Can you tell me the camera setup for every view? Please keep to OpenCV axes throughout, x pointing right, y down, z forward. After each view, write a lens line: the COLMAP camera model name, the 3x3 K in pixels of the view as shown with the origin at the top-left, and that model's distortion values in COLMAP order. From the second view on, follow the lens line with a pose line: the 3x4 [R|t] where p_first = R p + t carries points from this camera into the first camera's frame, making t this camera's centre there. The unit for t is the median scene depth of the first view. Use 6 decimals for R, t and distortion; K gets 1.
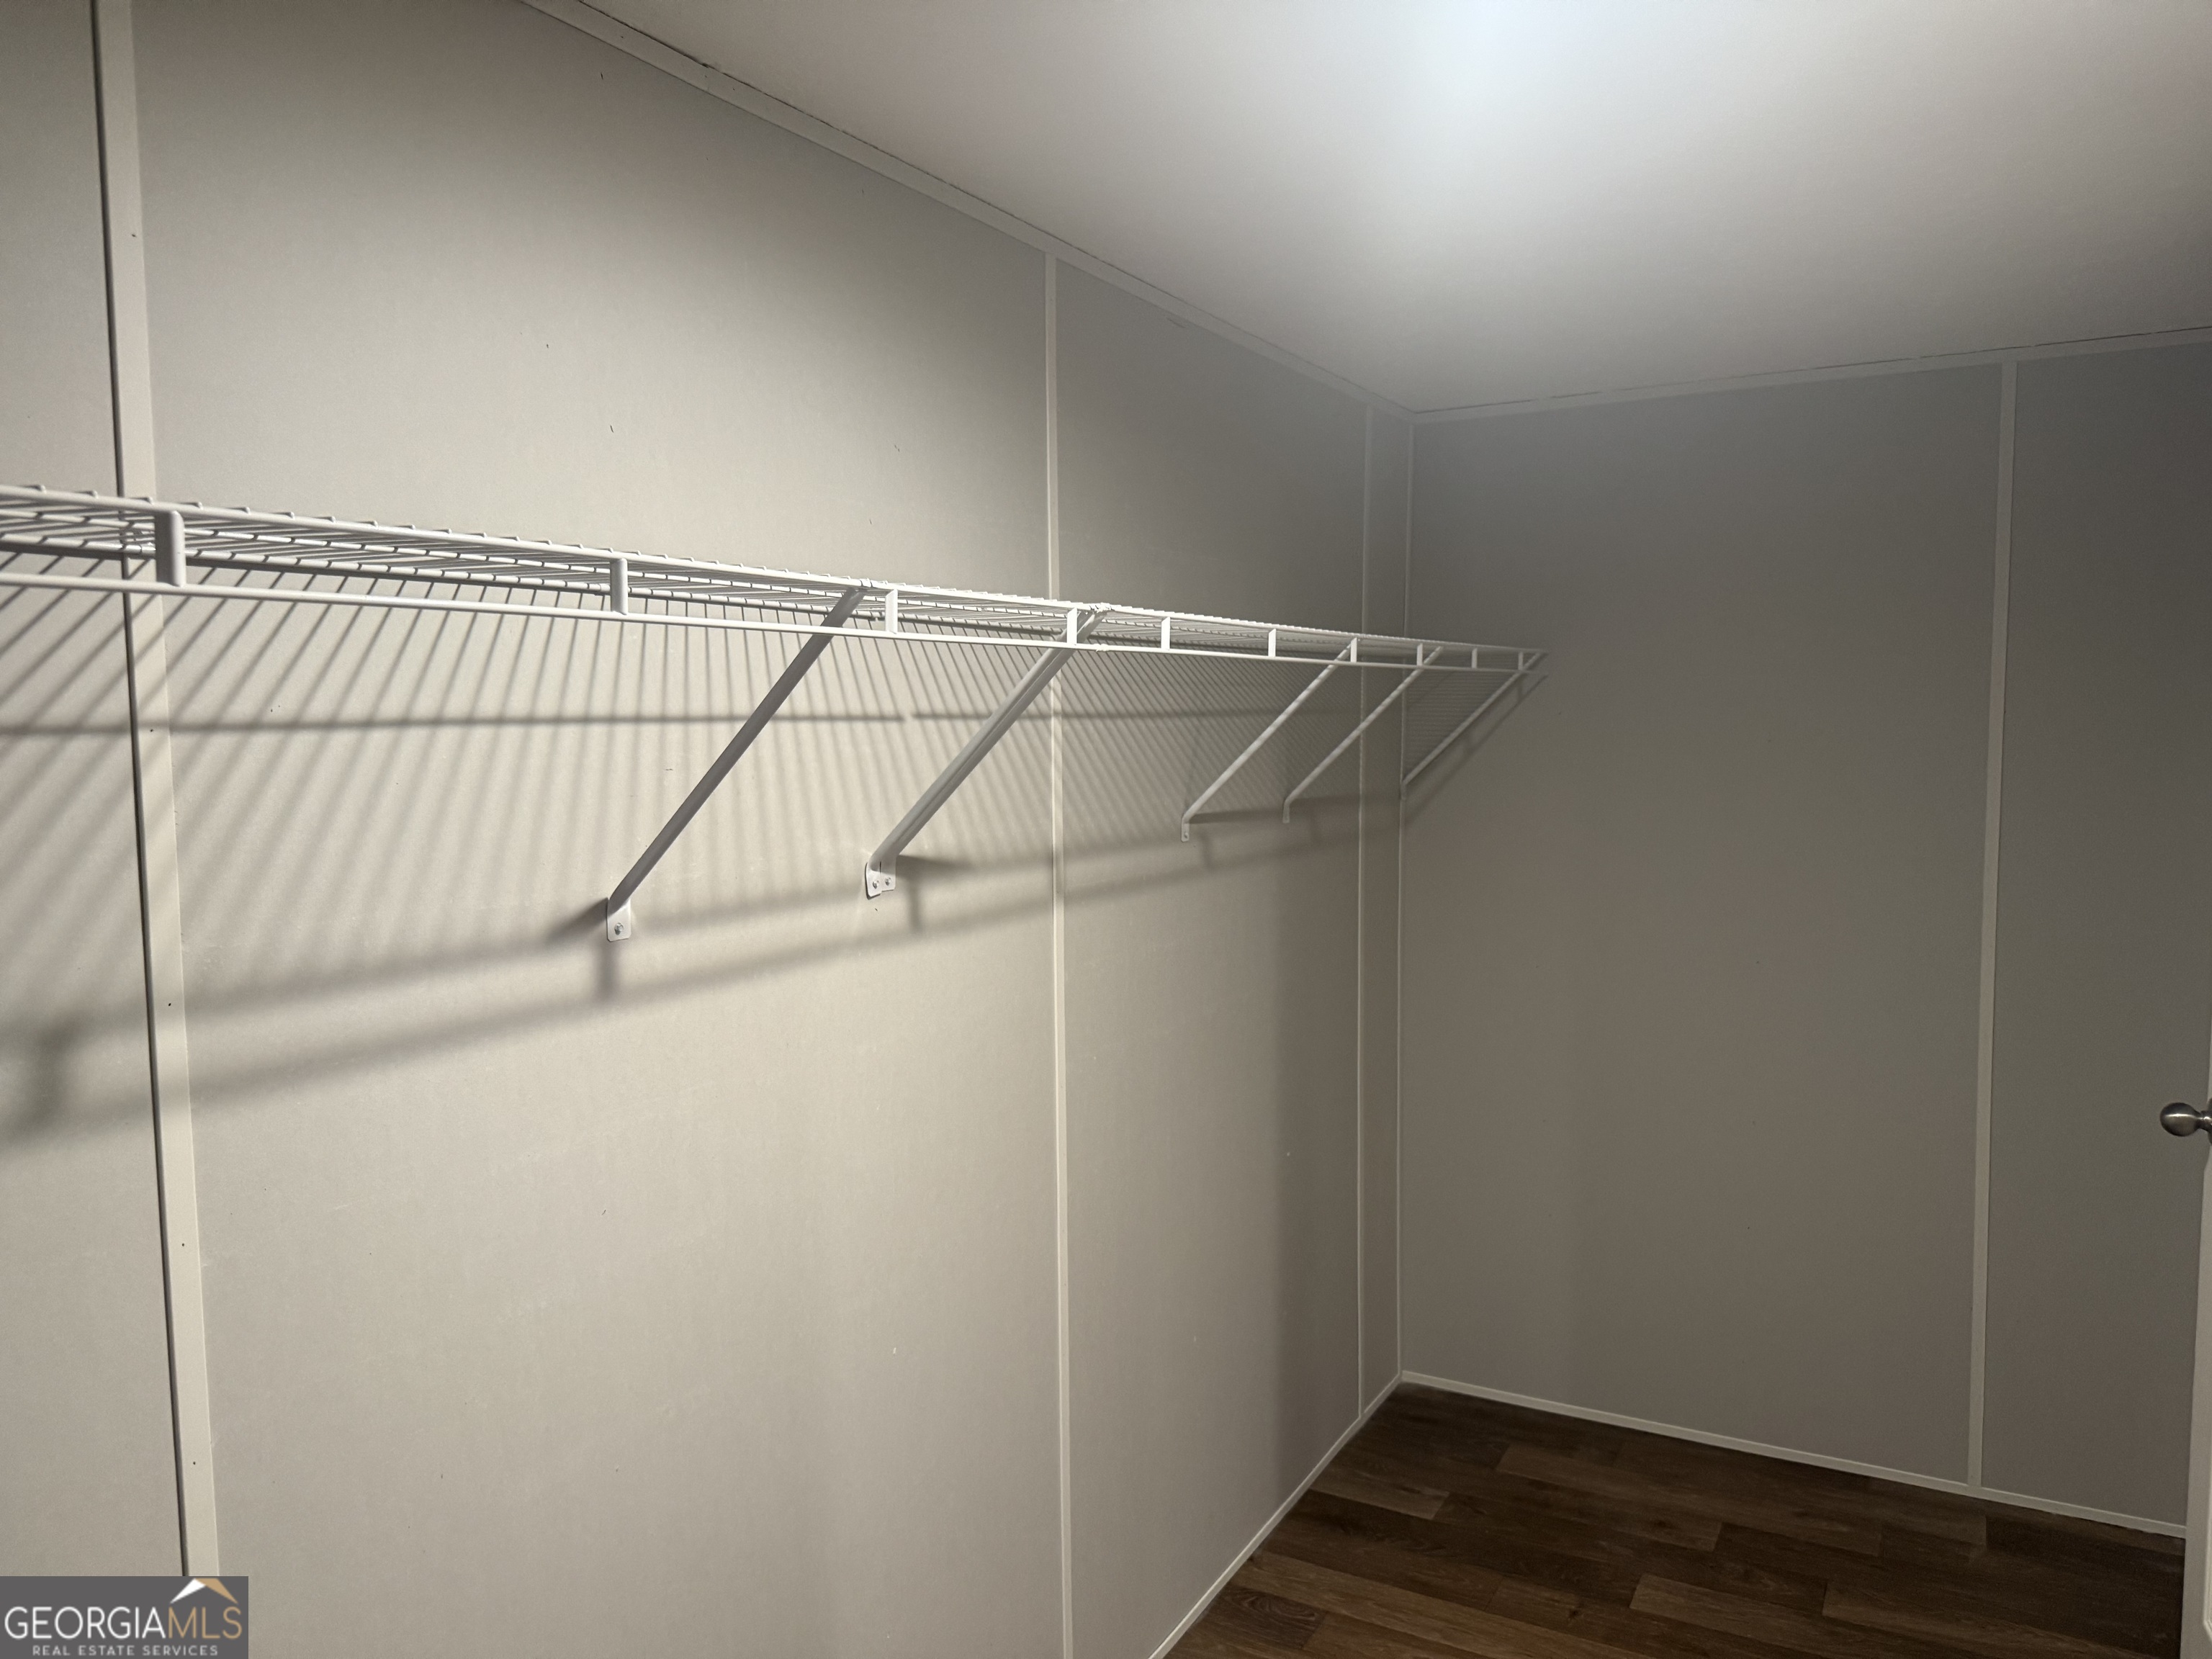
lens RADIAL K [[1568.4, 0, 1098.0], [0, 1568.4, 831.2], [0, 0, 1]] dist [0.024461, -0.028512]
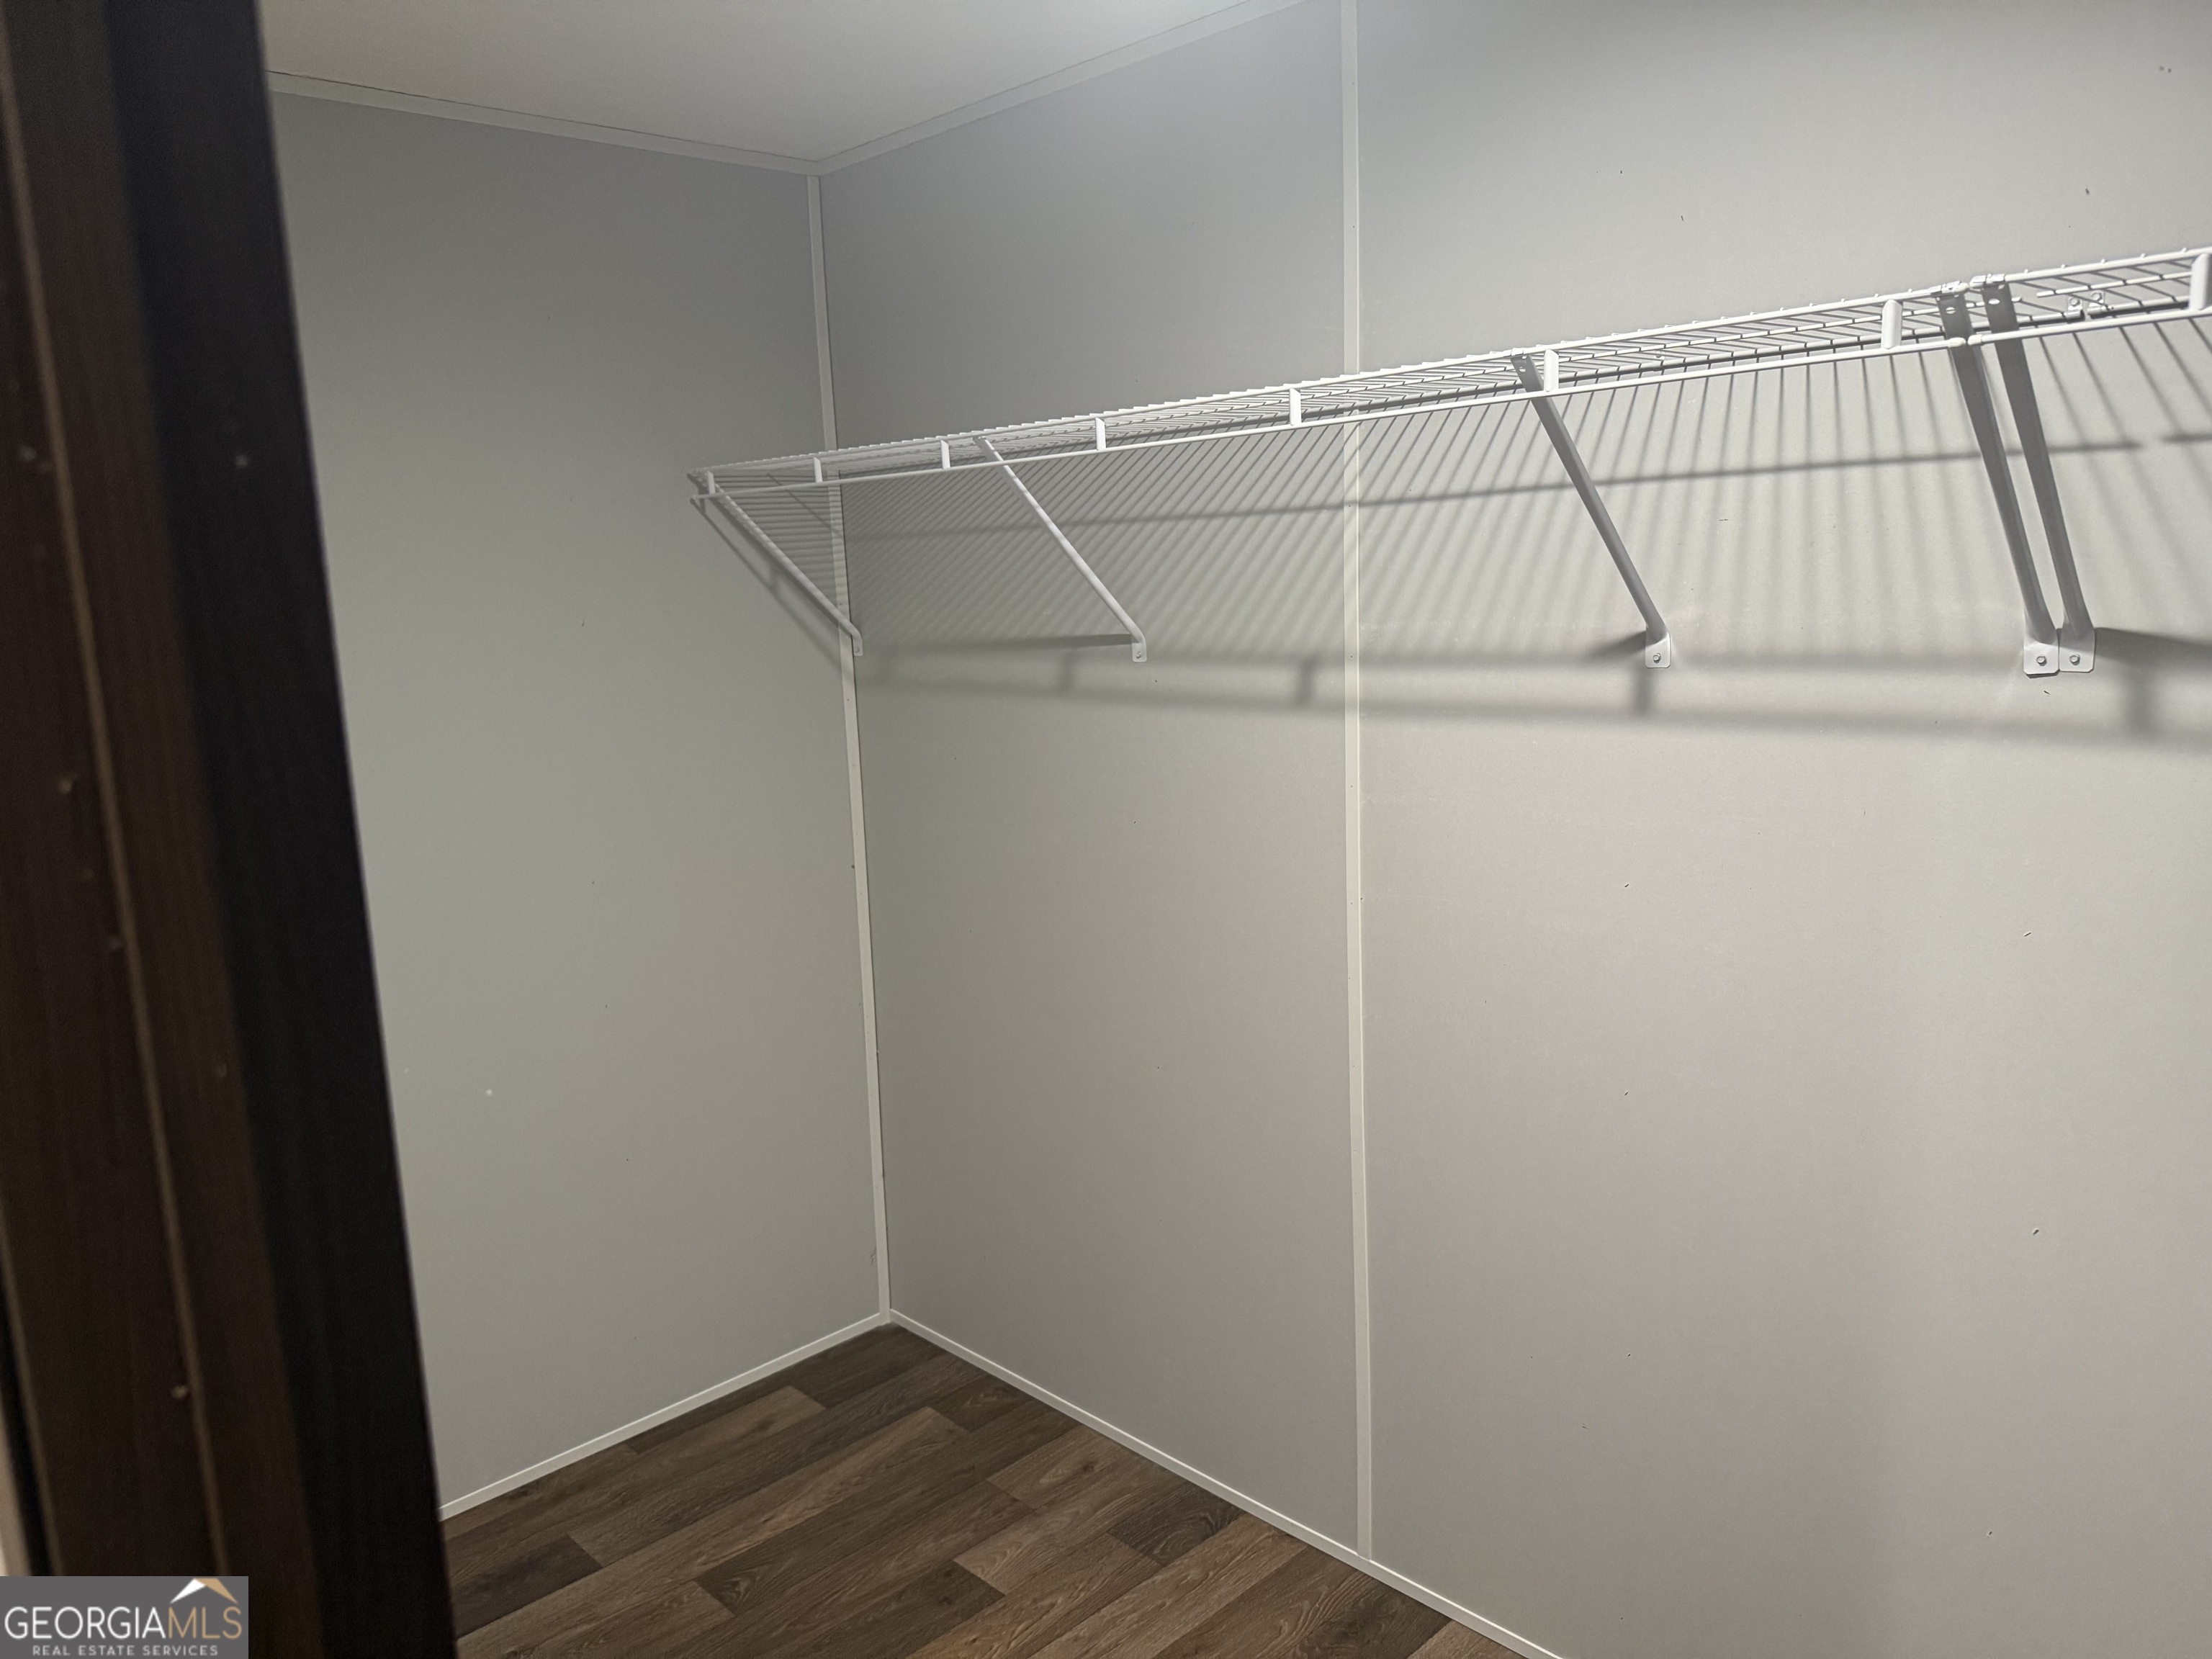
lens RADIAL K [[1568.4, 0, 1093.9], [0, 1568.4, 831.3], [0, 0, 1]] dist [0.024461, -0.028512]
pose [[-0.291173, 0.220174, -0.930989, 1.018521], [0.009490, 0.973773, 0.227324, -0.090835], [0.956623, 0.057355, -0.285626, 1.006112]]
